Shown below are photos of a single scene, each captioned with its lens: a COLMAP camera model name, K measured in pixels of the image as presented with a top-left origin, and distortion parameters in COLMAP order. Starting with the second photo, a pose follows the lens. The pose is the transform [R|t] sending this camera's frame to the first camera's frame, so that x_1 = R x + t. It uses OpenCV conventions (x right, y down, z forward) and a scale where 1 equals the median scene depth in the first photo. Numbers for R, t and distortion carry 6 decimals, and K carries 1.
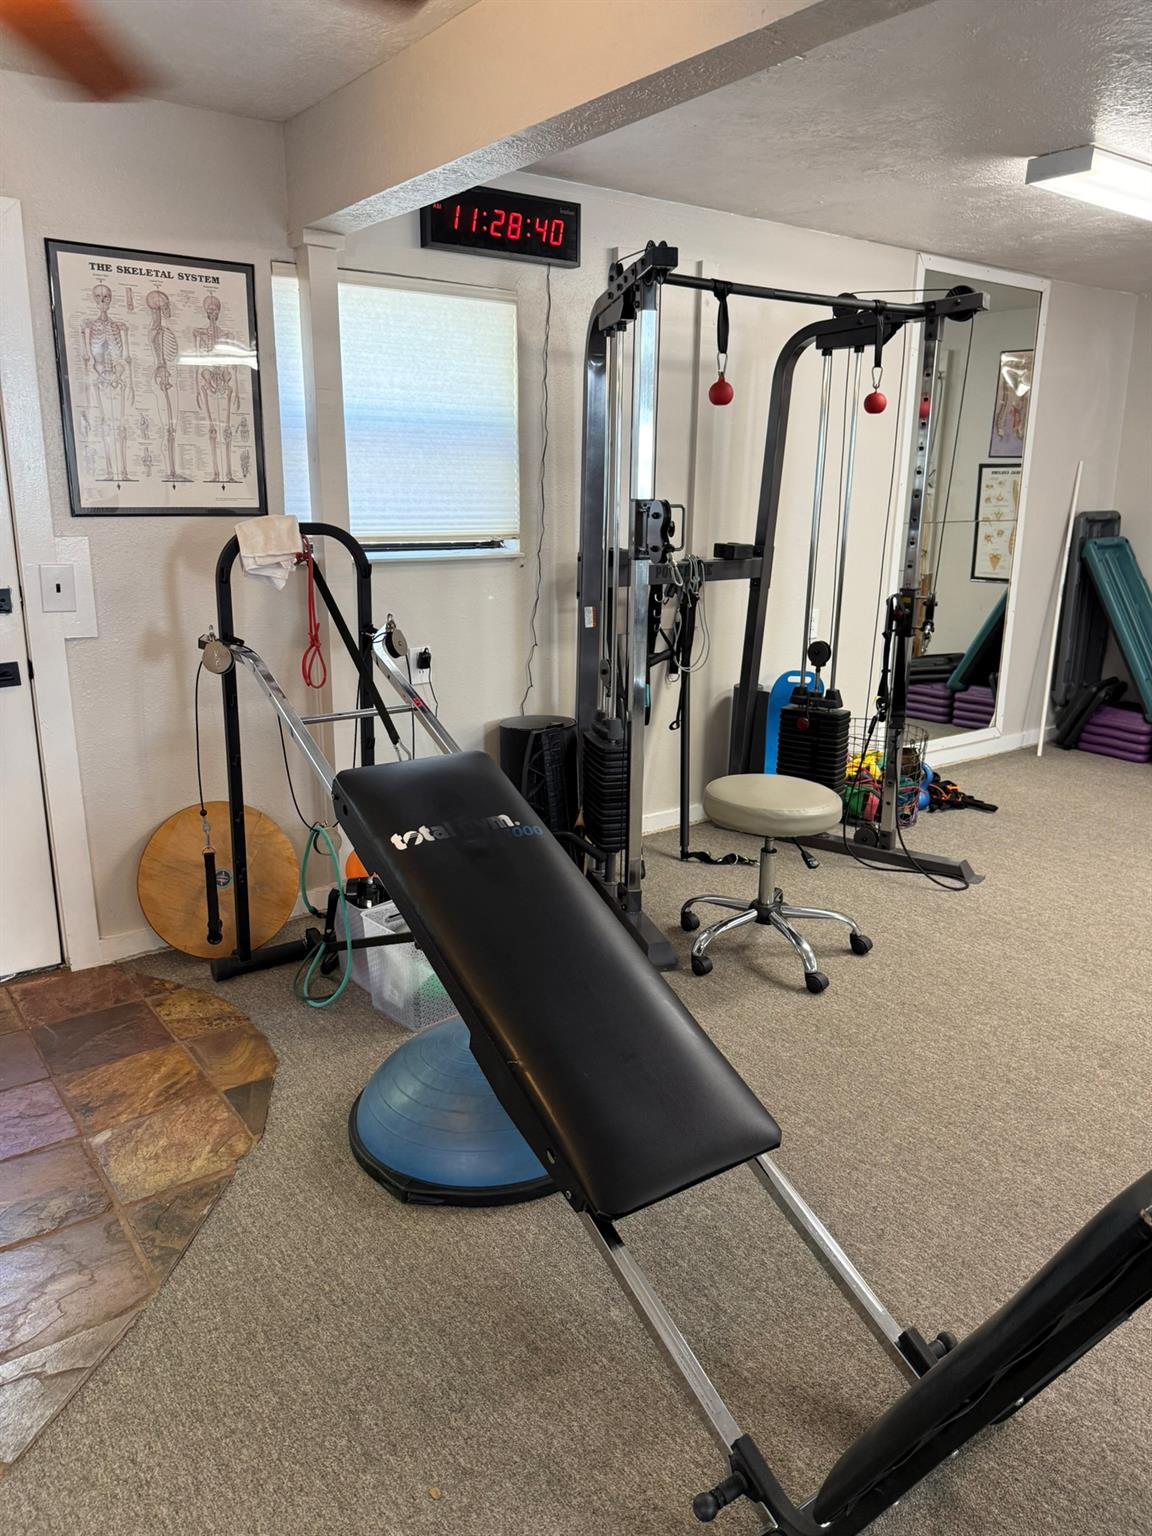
lens RADIAL K [[1080.6, 0, 550.8], [0, 1080.6, 763.4], [0, 0, 1]] dist [0.036109, -0.047895]
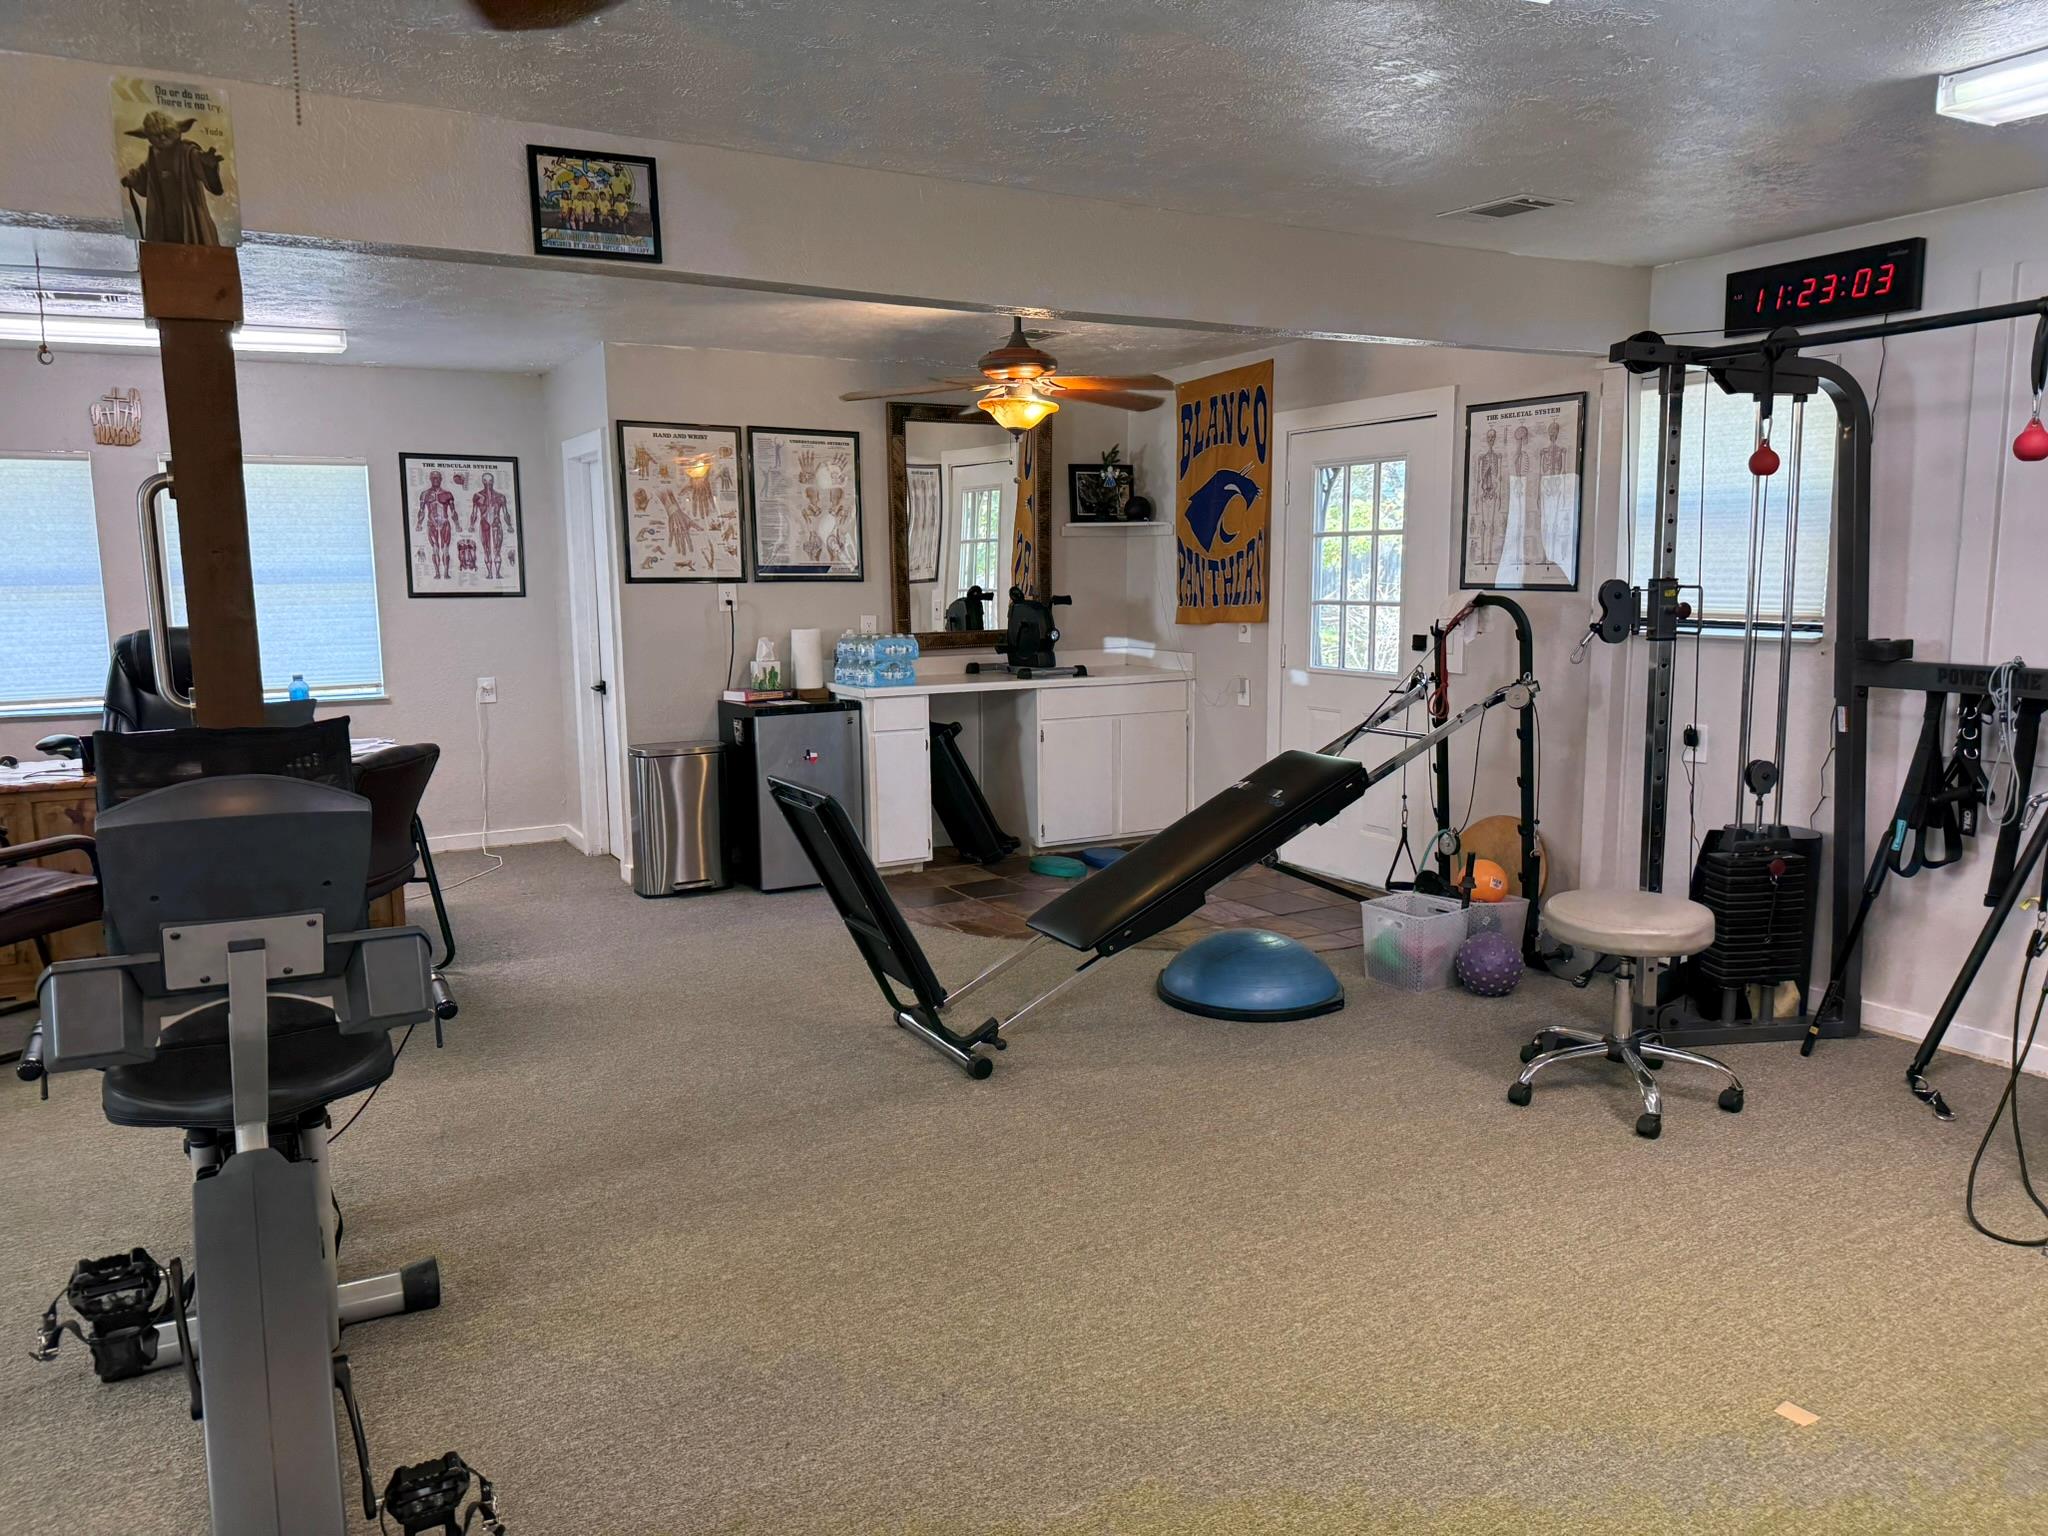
lens RADIAL K [[1440.8, 0, 1037.4], [0, 1440.8, 774.0], [0, 0, 1]] dist [0.036109, -0.047895]
pose [[-0.092497, 0.142213, -0.985505, 1.519480], [-0.242384, 0.956759, 0.160815, -0.163177], [0.965761, 0.253745, -0.054028, 0.620495]]
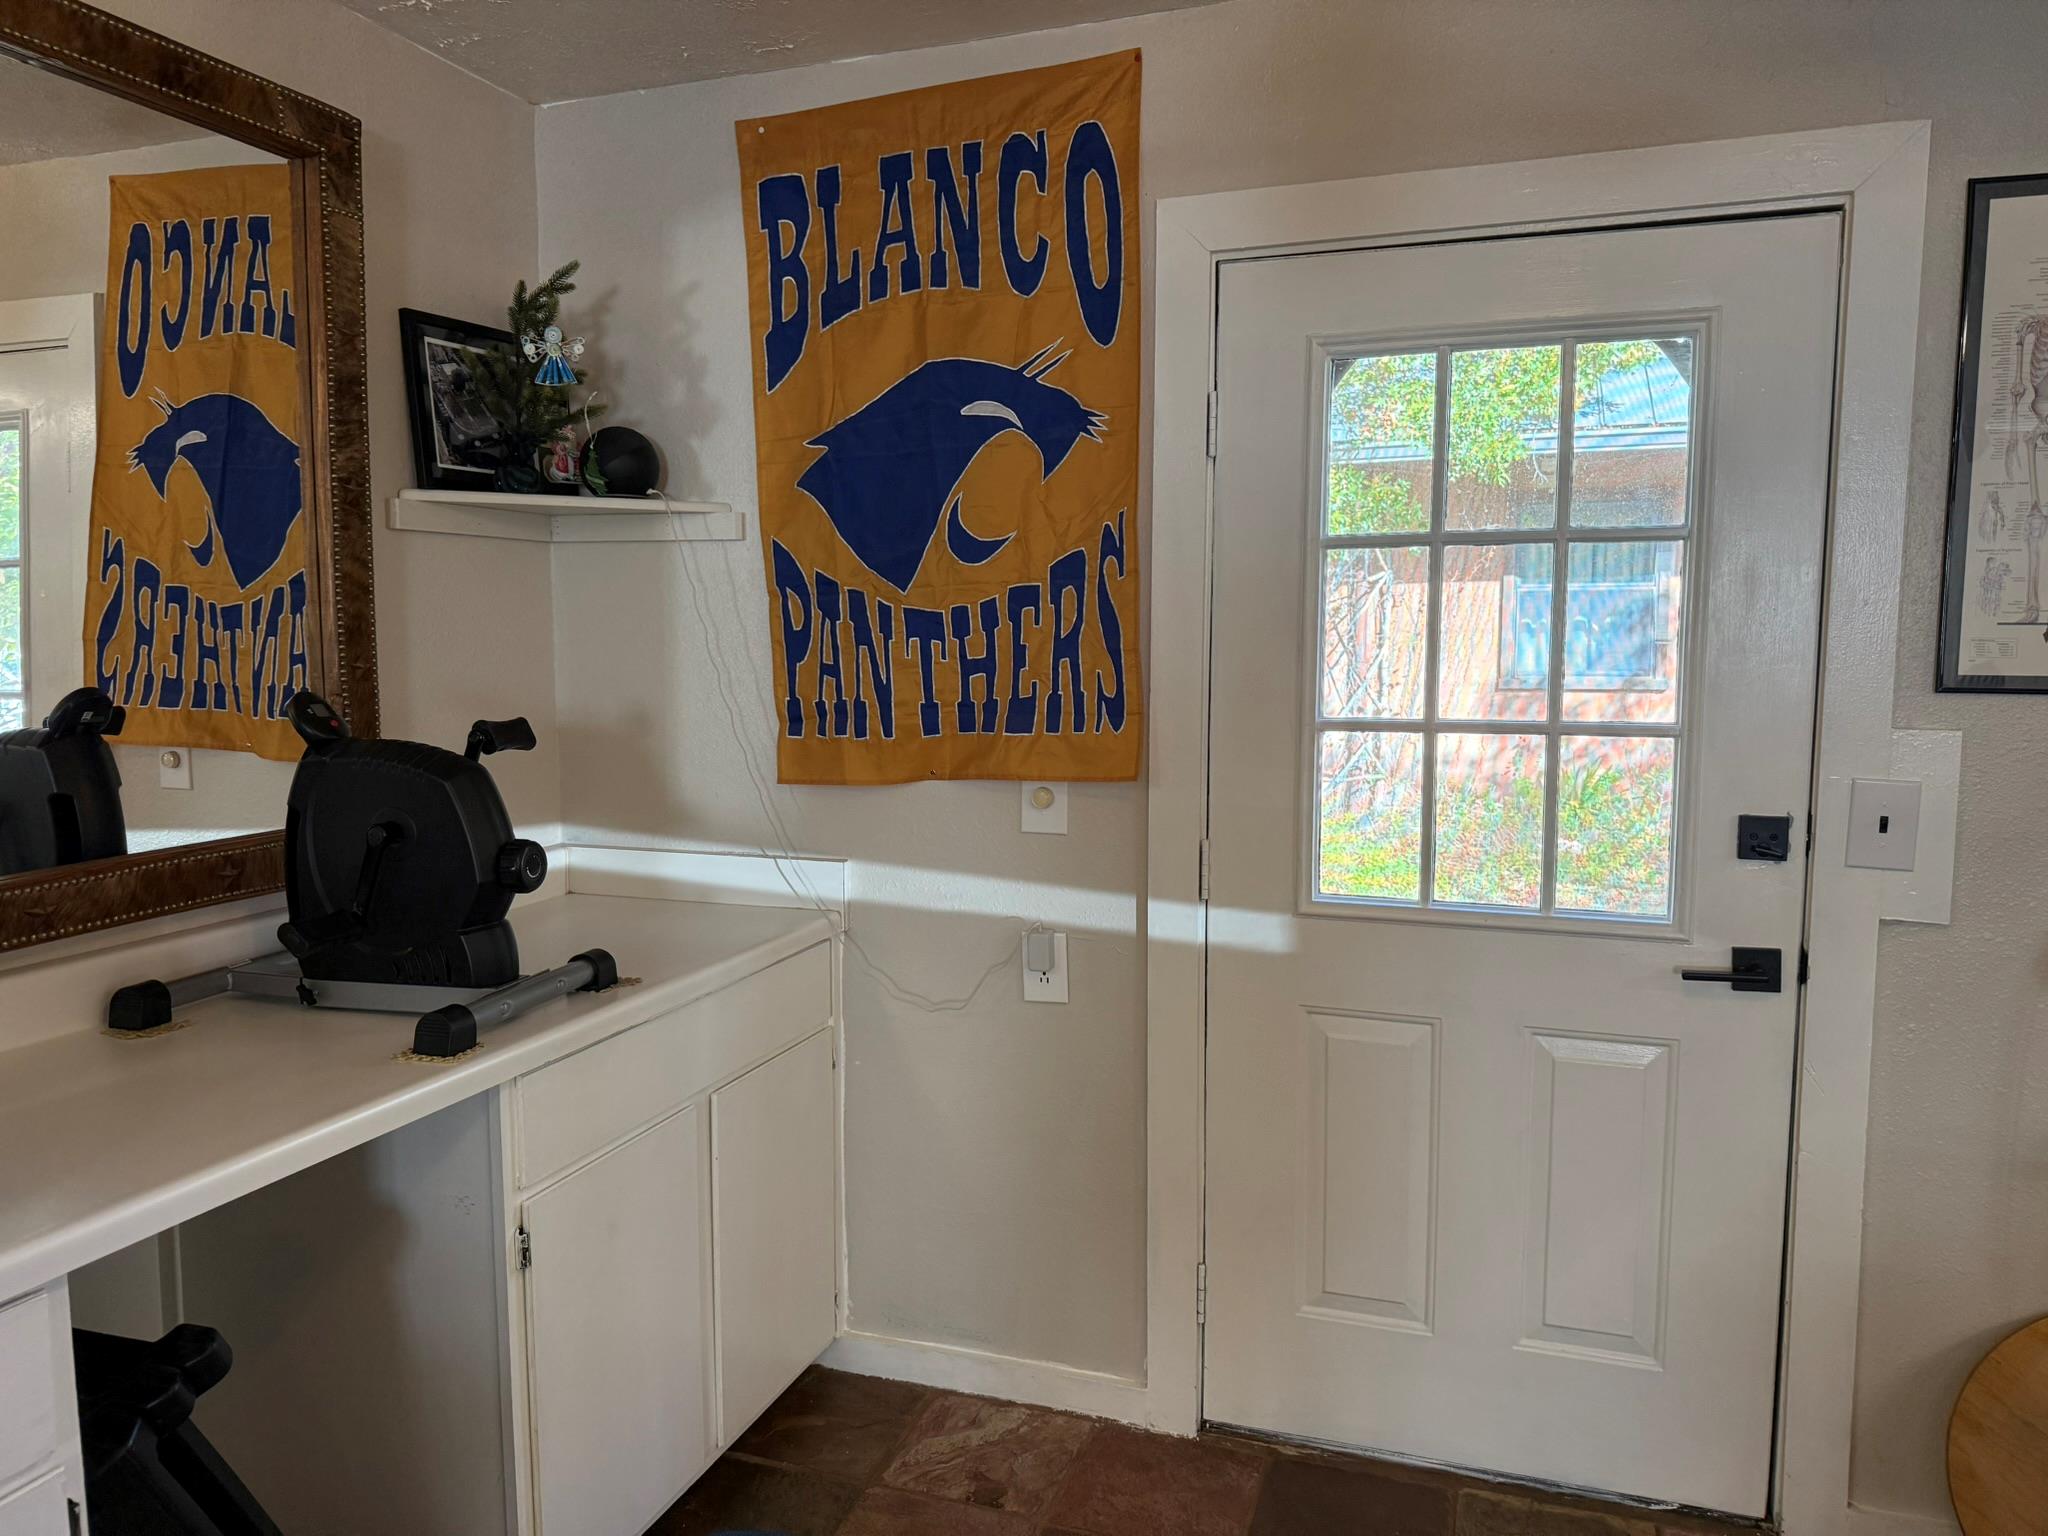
lens RADIAL K [[1440.8, 0, 1034.3], [0, 1440.8, 774.8], [0, 0, 1]] dist [0.036109, -0.047895]
pose [[0.583747, 0.075871, -0.808383, -0.127660], [-0.203159, 0.977603, -0.054951, -0.061596], [0.786108, 0.196308, 0.586086, 0.261197]]
